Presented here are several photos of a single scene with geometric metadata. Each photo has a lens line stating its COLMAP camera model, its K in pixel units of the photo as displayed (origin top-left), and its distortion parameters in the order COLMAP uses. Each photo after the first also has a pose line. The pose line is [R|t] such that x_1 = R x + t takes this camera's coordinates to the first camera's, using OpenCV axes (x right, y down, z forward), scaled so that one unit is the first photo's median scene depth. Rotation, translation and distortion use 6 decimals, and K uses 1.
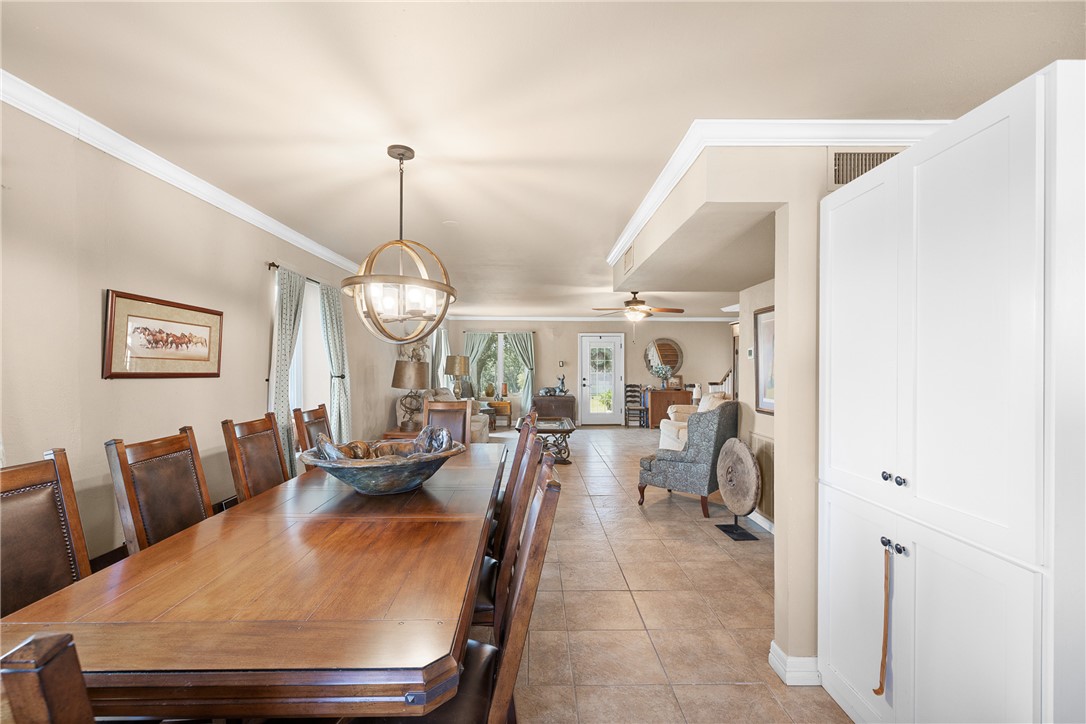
lens RADIAL K [[453.7, 0, 538.5], [0, 453.7, 365.3], [0, 0, 1]] dist [0.000594, 0.000098]
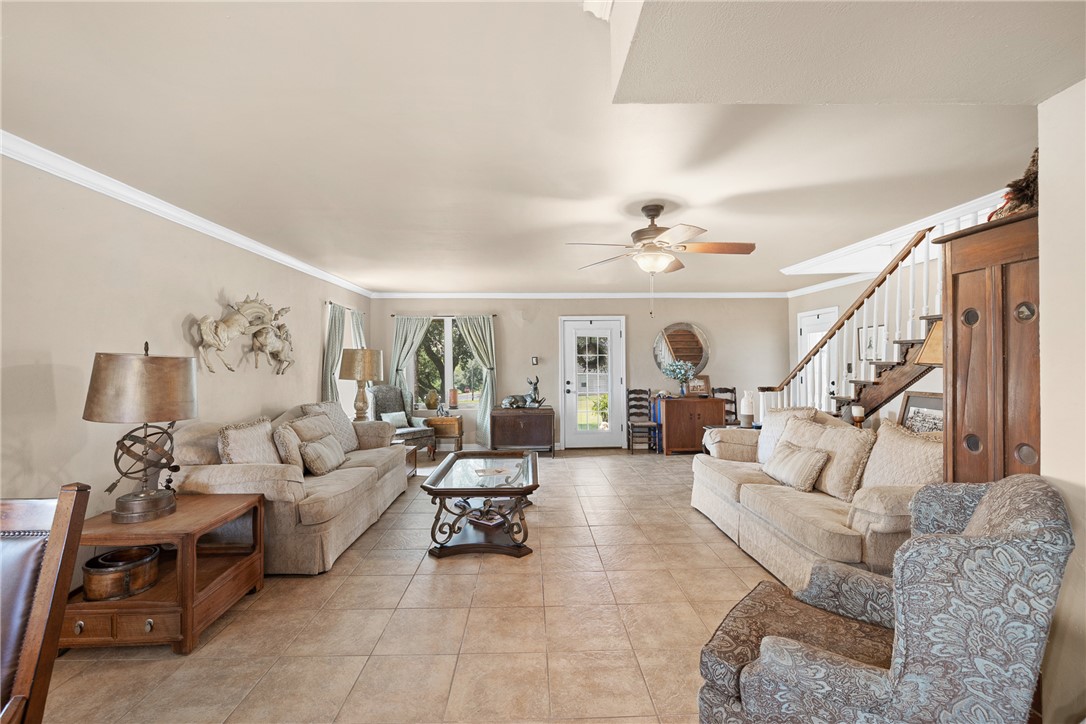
lens RADIAL K [[453.7, 0, 547.8], [0, 453.7, 368.4], [0, 0, 1]] dist [0.000594, 0.000098]
pose [[0.999516, -0.009988, 0.029450, 0.050734], [0.009680, 0.999897, 0.010593, 0.001444], [-0.029553, -0.010303, 0.999510, 0.319388]]
